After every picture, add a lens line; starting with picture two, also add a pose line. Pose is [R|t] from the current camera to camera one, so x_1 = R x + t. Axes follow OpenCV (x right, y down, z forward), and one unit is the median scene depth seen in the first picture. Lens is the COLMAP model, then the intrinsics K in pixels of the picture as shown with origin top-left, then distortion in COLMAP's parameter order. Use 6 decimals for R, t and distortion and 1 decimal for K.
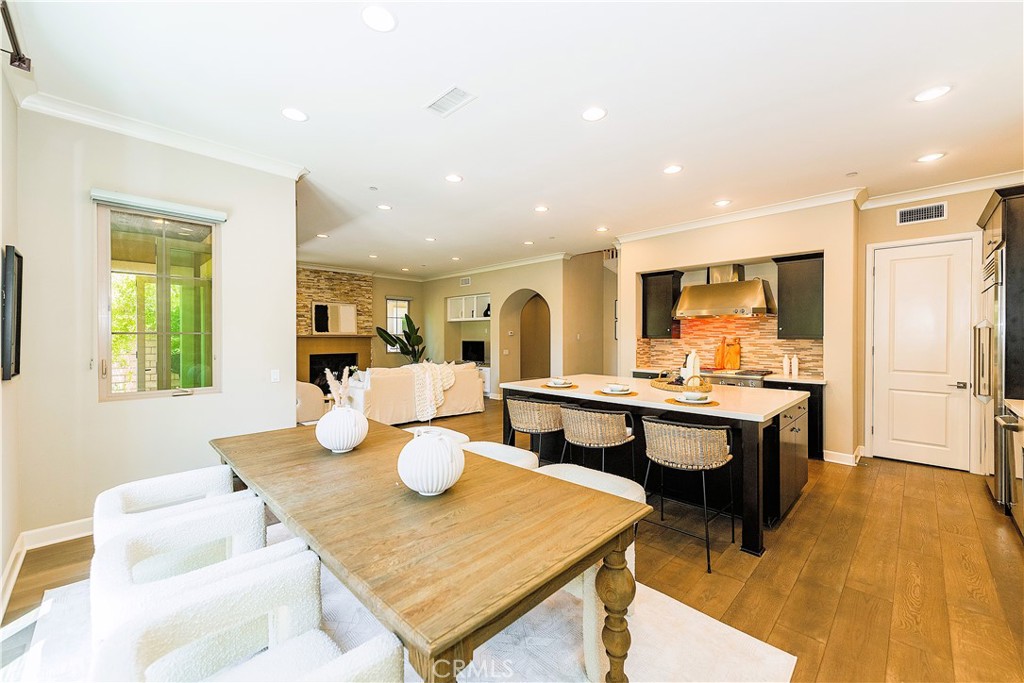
lens RADIAL K [[406.2, 0, 519.0], [0, 406.2, 338.9], [0, 0, 1]] dist [0.000757, -0.000029]
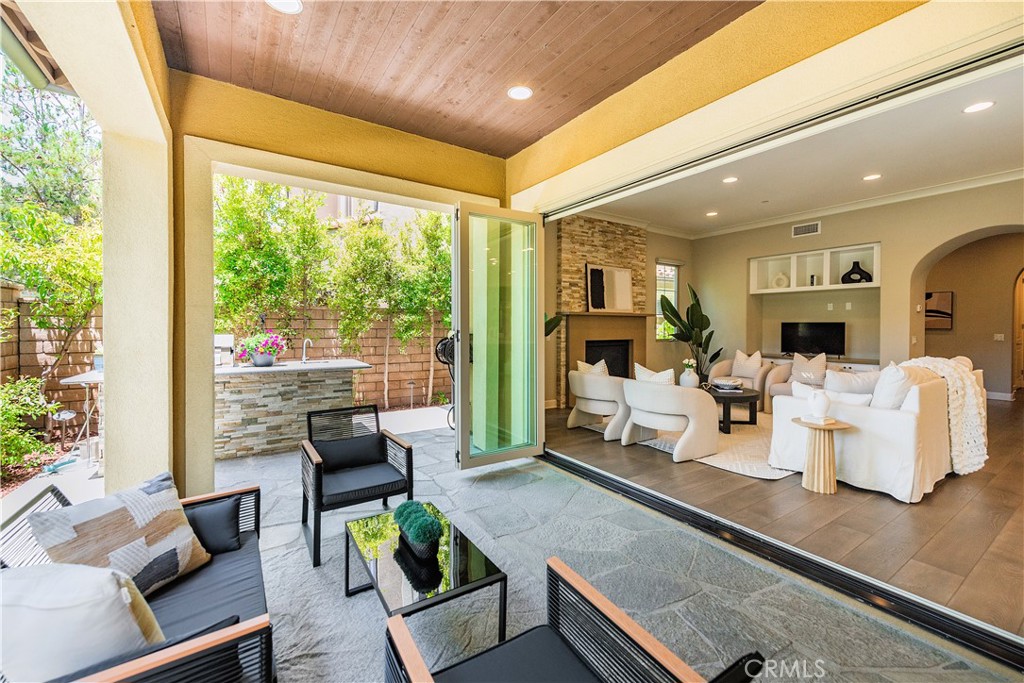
lens RADIAL K [[412.7, 0, 506.9], [0, 412.7, 333.2], [0, 0, 1]] dist [0.005181, -0.000167]
pose [[0.977054, 0.004904, -0.212936, -0.478821], [-0.002789, 0.999944, 0.010229, 0.017806], [0.212974, -0.009400, 0.977013, 0.280146]]
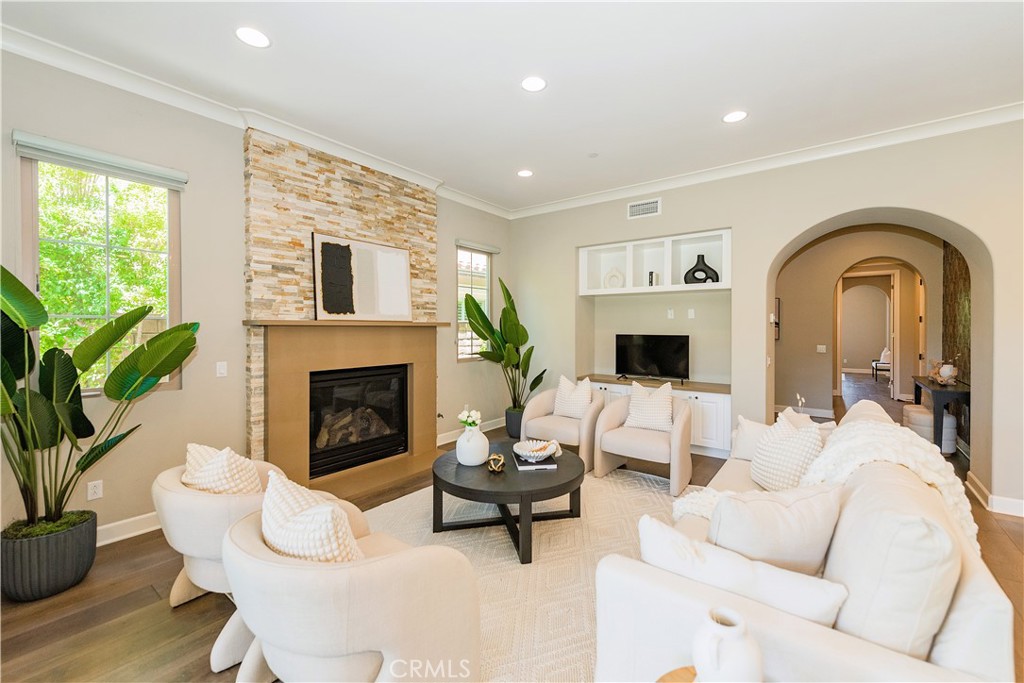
lens RADIAL K [[412.7, 0, 506.9], [0, 412.7, 333.2], [0, 0, 1]] dist [0.005181, -0.000167]
pose [[0.993666, -0.001060, 0.112366, -0.362934], [0.000171, 0.999969, 0.007922, -0.001181], [-0.112371, -0.007852, 0.993635, 0.577306]]
